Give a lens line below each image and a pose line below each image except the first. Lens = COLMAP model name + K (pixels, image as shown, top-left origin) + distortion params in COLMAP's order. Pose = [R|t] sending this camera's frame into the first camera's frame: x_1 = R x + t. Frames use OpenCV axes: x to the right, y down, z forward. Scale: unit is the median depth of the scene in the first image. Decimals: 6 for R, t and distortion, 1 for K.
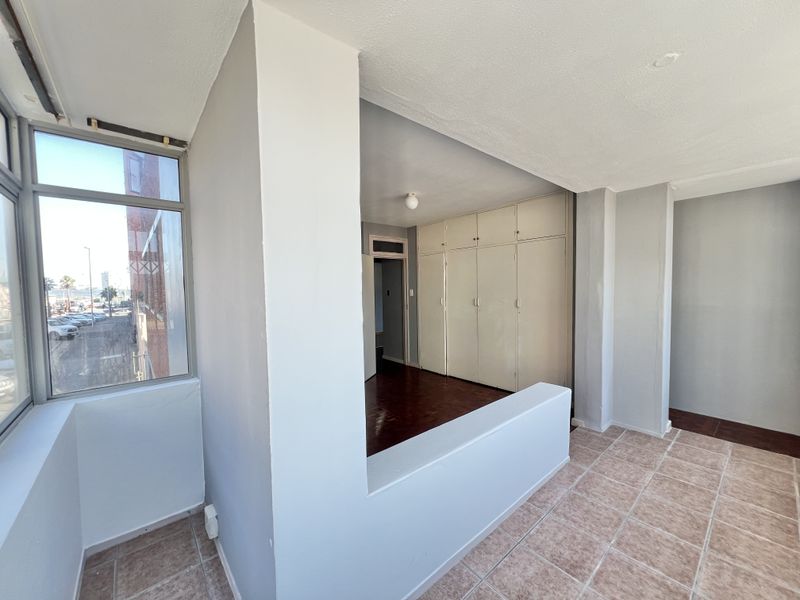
lens RADIAL K [[319.7, 0, 399.0], [0, 319.7, 301.3], [0, 0, 1]] dist [-0.003624, 0.001380]
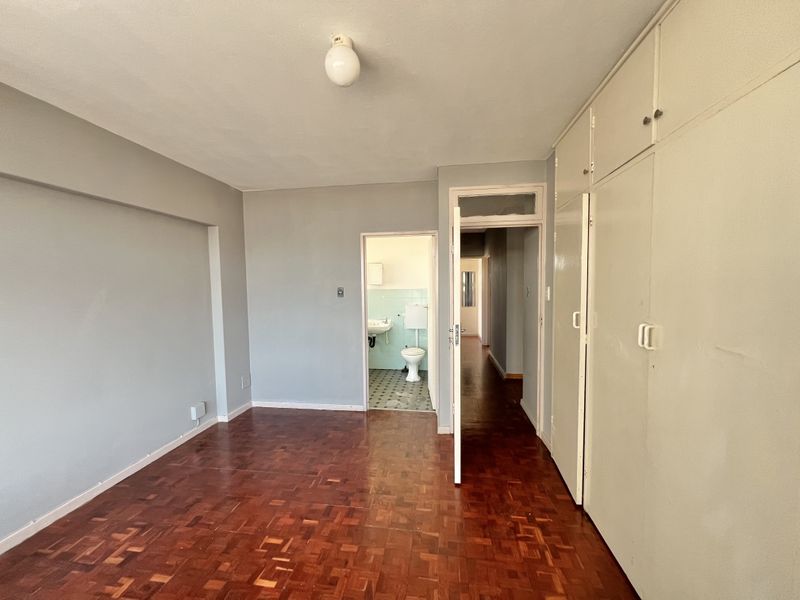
lens RADIAL K [[319.7, 0, 398.3], [0, 319.7, 300.9], [0, 0, 1]] dist [-0.003624, 0.001380]
pose [[0.667253, 0.050999, -0.743083, 0.270479], [-0.030781, 0.998689, 0.040902, -0.030574], [0.744195, -0.004419, 0.667948, 0.555901]]
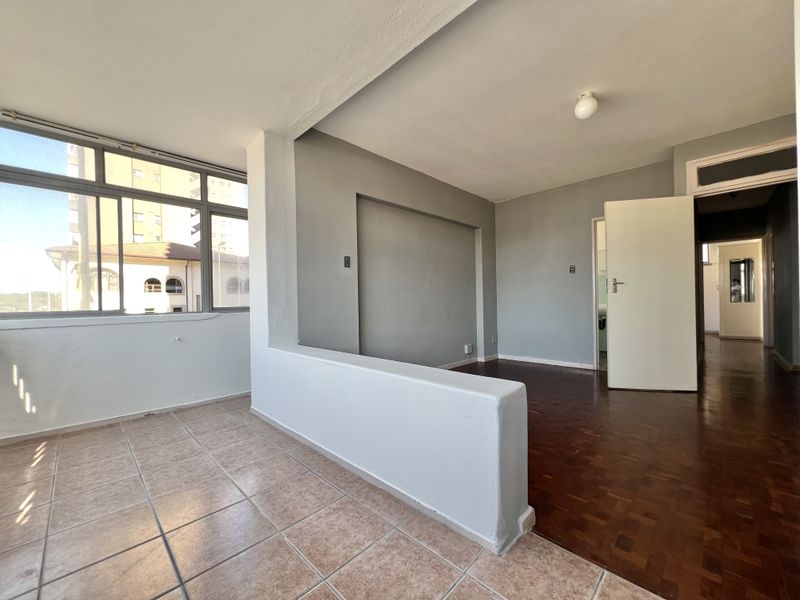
lens RADIAL K [[319.7, 0, 399.8], [0, 319.7, 302.7], [0, 0, 1]] dist [-0.003624, 0.001380]
pose [[0.088614, 0.023099, -0.995798, 0.474138], [-0.026084, 0.999442, 0.020863, 0.064252], [0.995724, 0.024126, 0.089167, 0.397590]]
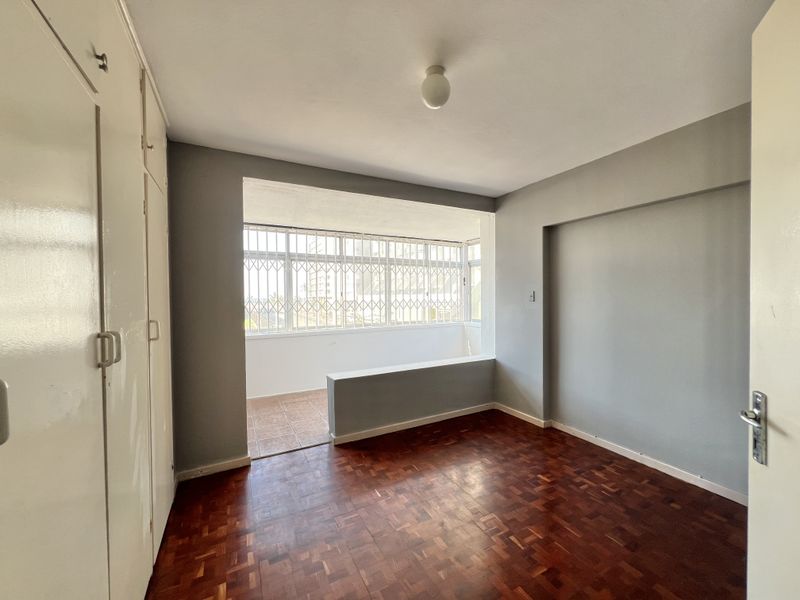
lens RADIAL K [[319.7, 0, 402.3], [0, 319.7, 298.7], [0, 0, 1]] dist [-0.003624, 0.001380]
pose [[-0.978552, 0.022219, 0.204798, 0.001003], [0.032867, 0.998271, 0.048736, -0.030460], [-0.203361, 0.054421, -0.977590, 1.024411]]
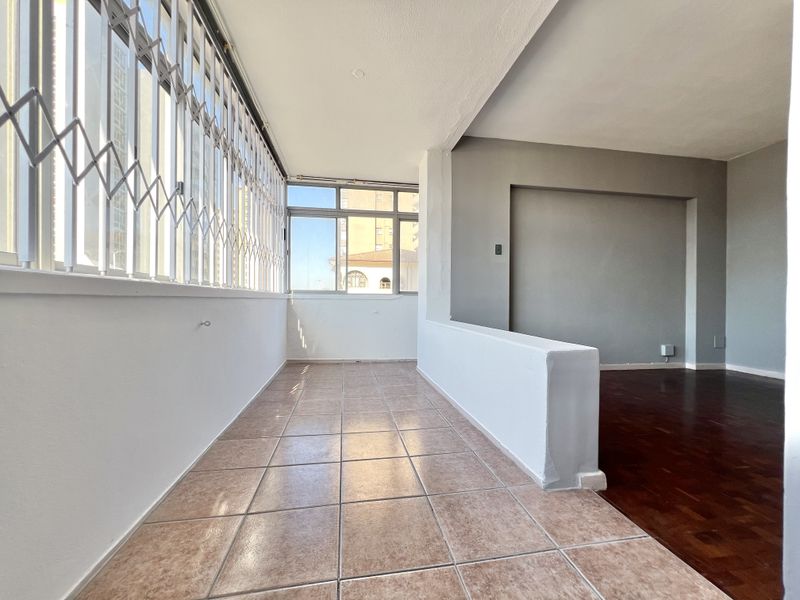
lens RADIAL K [[319.7, 0, 399.9], [0, 319.7, 303.4], [0, 0, 1]] dist [-0.003624, 0.001380]
pose [[-0.509683, 0.022323, -0.860073, 0.533366], [-0.034590, 0.998323, 0.046409, 0.088776], [0.859667, 0.053404, -0.508056, 0.512583]]
